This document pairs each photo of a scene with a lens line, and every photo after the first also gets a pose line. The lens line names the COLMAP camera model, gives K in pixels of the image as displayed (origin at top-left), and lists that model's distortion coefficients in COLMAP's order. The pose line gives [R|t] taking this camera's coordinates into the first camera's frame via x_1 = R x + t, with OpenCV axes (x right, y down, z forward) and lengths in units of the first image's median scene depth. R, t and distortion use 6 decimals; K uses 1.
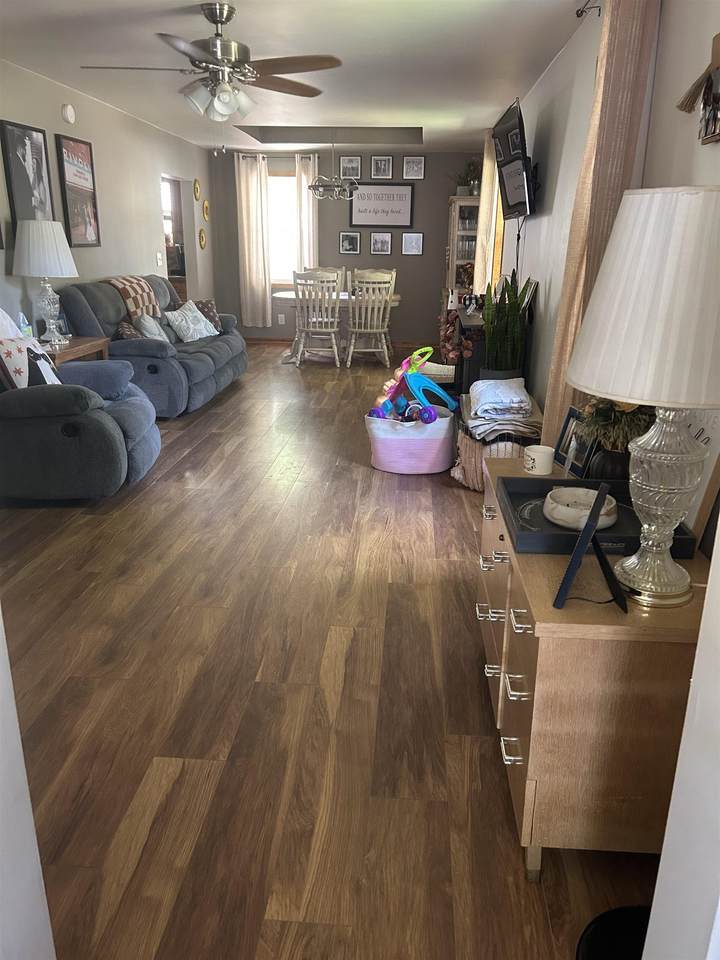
lens RADIAL K [[738.3, 0, 360.0], [0, 738.3, 480.0], [0, 0, 1]] dist [0.003093, 0.000702]
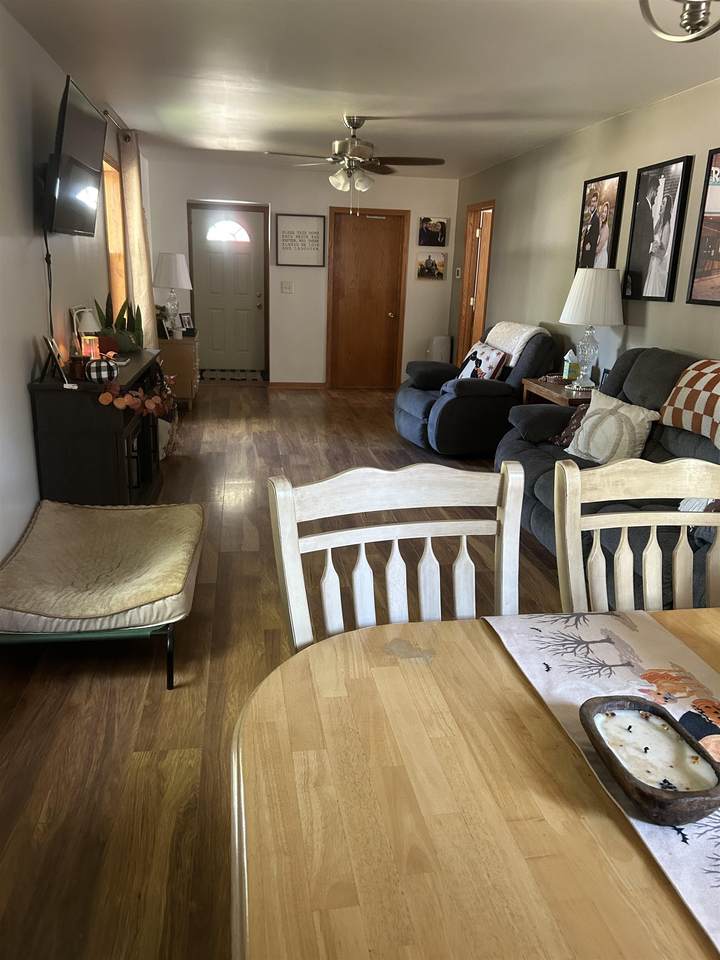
lens RADIAL K [[738.3, 0, 360.0], [0, 738.3, 480.0], [0, 0, 1]] dist [0.003093, 0.000702]
pose [[-0.971169, 0.024391, -0.237141, 0.113774], [-0.115298, 0.822611, 0.556792, -0.611648], [0.208656, 0.568081, -0.796082, 1.823204]]
